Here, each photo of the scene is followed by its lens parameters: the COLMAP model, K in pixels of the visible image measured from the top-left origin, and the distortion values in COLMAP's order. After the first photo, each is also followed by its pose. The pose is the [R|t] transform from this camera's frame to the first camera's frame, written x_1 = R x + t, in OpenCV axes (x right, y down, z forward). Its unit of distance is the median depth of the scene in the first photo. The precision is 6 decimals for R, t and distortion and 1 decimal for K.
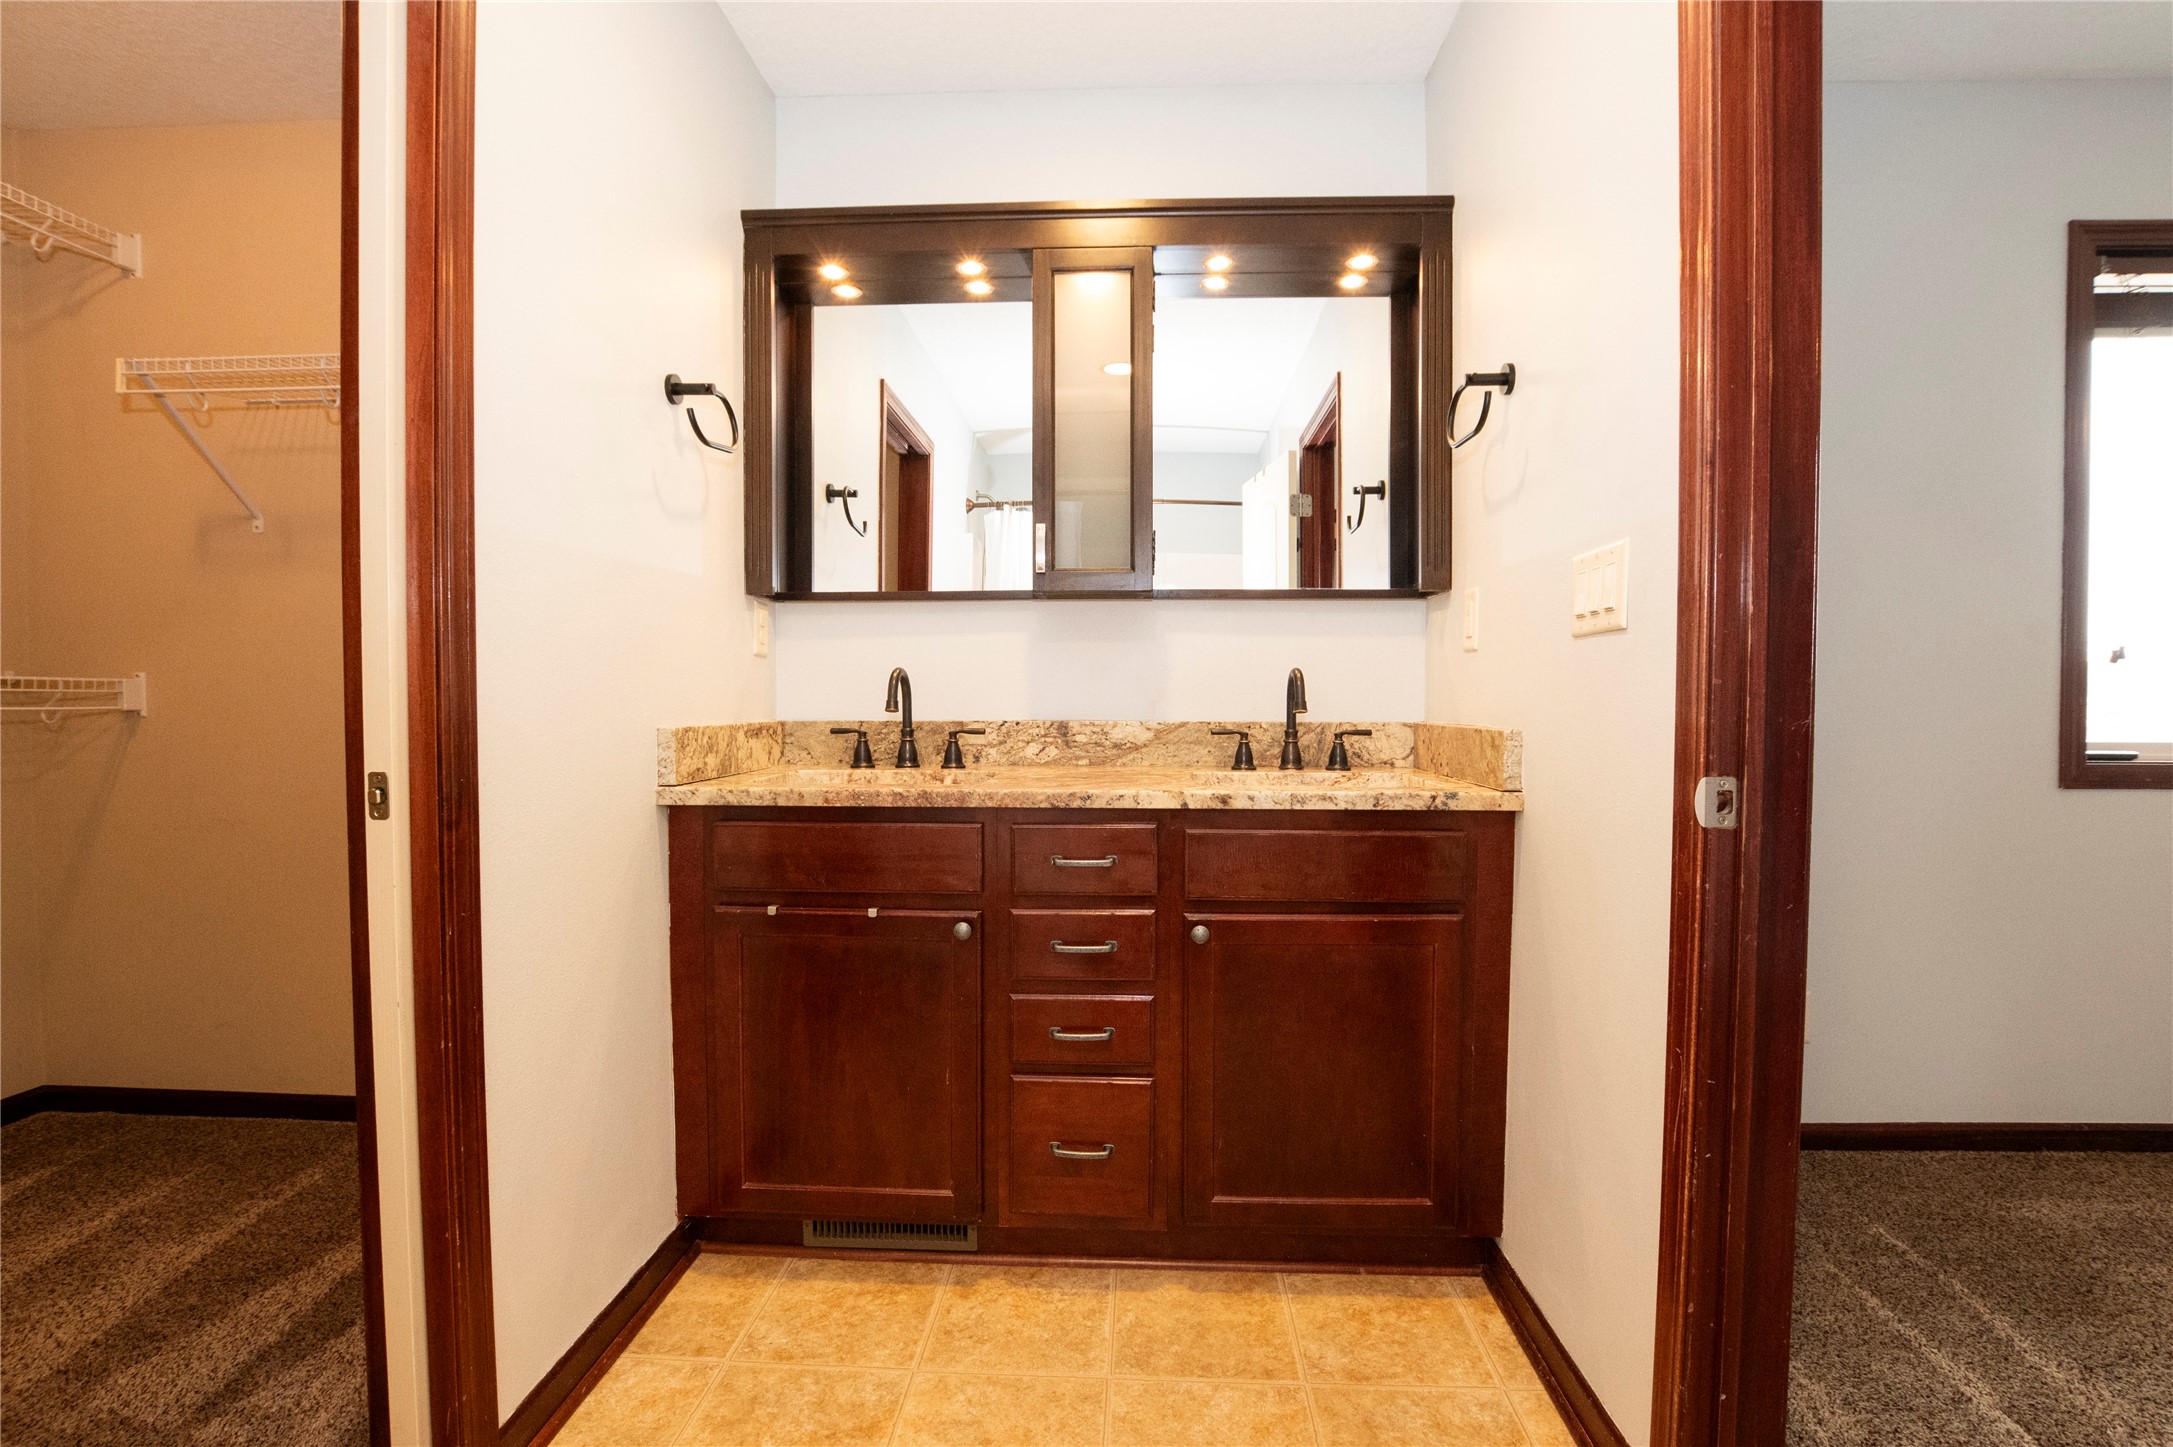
lens RADIAL K [[973.2, 0, 1080.1], [0, 973.2, 726.6], [0, 0, 1]] dist [-0.017680, 0.002420]
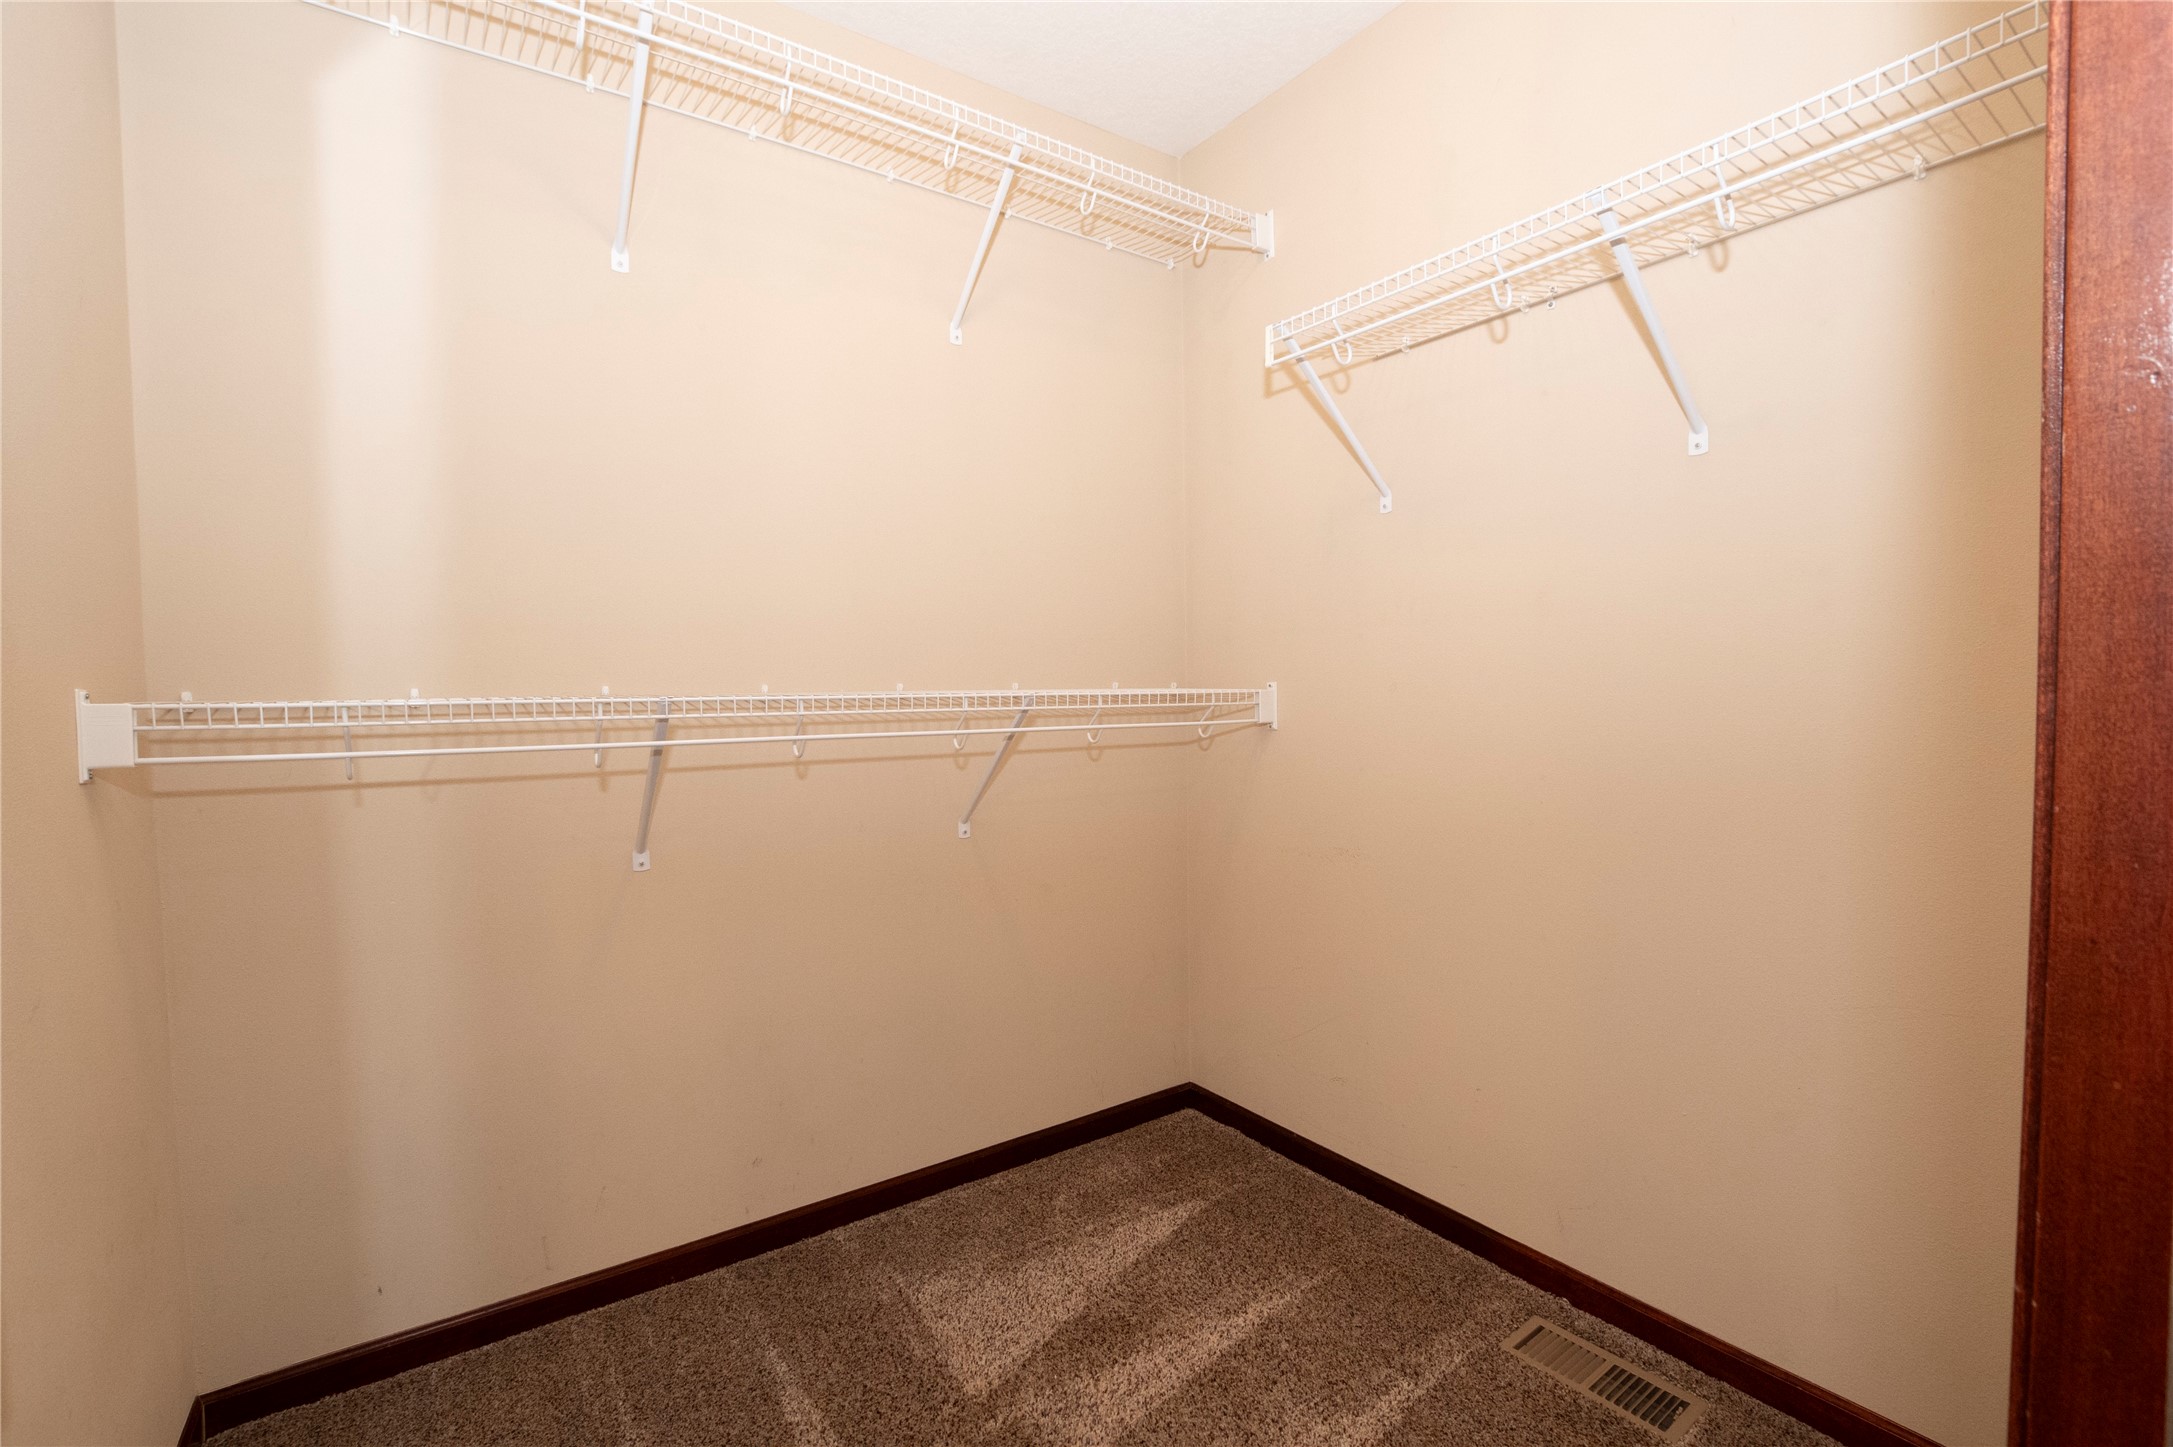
lens RADIAL K [[973.2, 0, 1095.6], [0, 973.2, 721.0], [0, 0, 1]] dist [-0.017680, 0.002420]
pose [[0.619233, 0.021916, -0.784902, -0.374166], [-0.008320, 0.999737, 0.021351, -0.039950], [0.785164, -0.006691, 0.619252, 0.305198]]
